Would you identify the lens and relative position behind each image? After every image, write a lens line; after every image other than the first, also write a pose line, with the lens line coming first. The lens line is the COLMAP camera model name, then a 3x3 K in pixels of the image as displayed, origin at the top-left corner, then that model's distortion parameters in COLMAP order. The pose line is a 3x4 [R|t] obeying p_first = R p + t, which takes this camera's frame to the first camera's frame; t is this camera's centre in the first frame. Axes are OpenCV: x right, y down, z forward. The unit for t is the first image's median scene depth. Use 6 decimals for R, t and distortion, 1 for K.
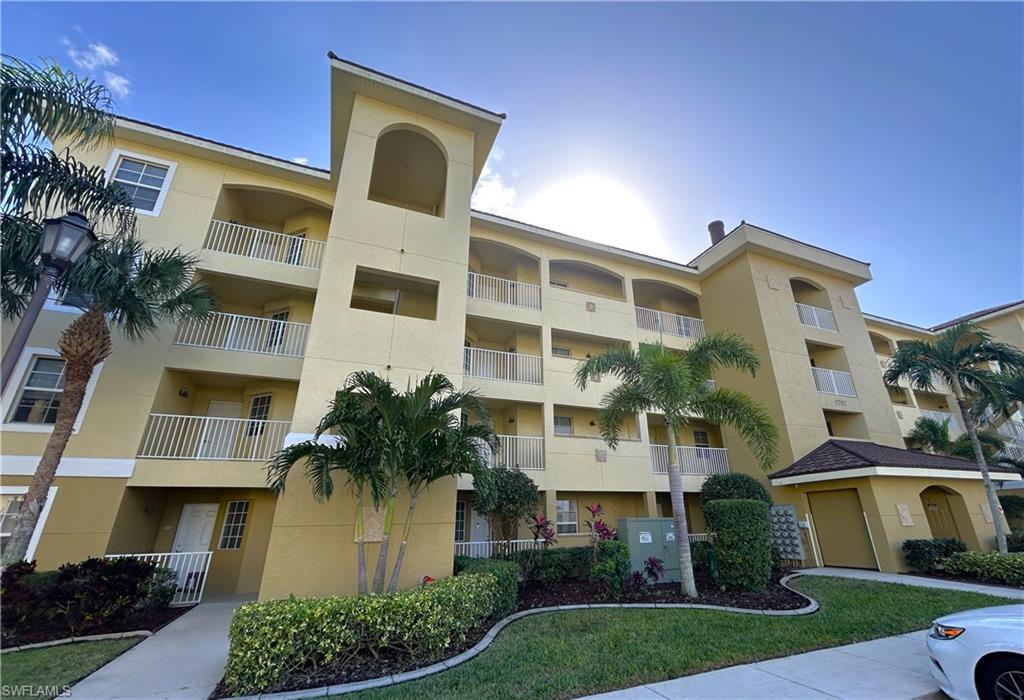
lens RADIAL K [[429.0, 0, 534.0], [0, 429.0, 350.6], [0, 0, 1]] dist [0.000060, 0.000034]
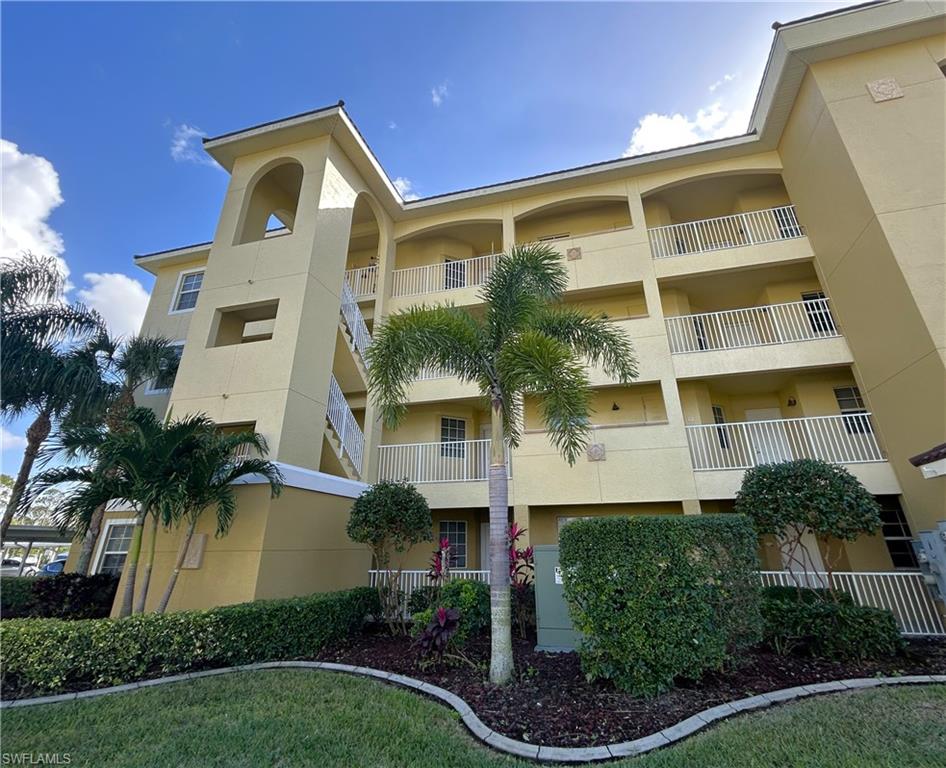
lens RADIAL K [[487.6, 0, 472.2], [0, 487.6, 310.6], [0, 0, 1]] dist [-0.002695, -0.001045]
pose [[0.774990, -0.262518, -0.574869, 0.145615], [0.225322, 0.964640, -0.136749, 0.023162], [0.590441, -0.023552, 0.806737, 0.064371]]
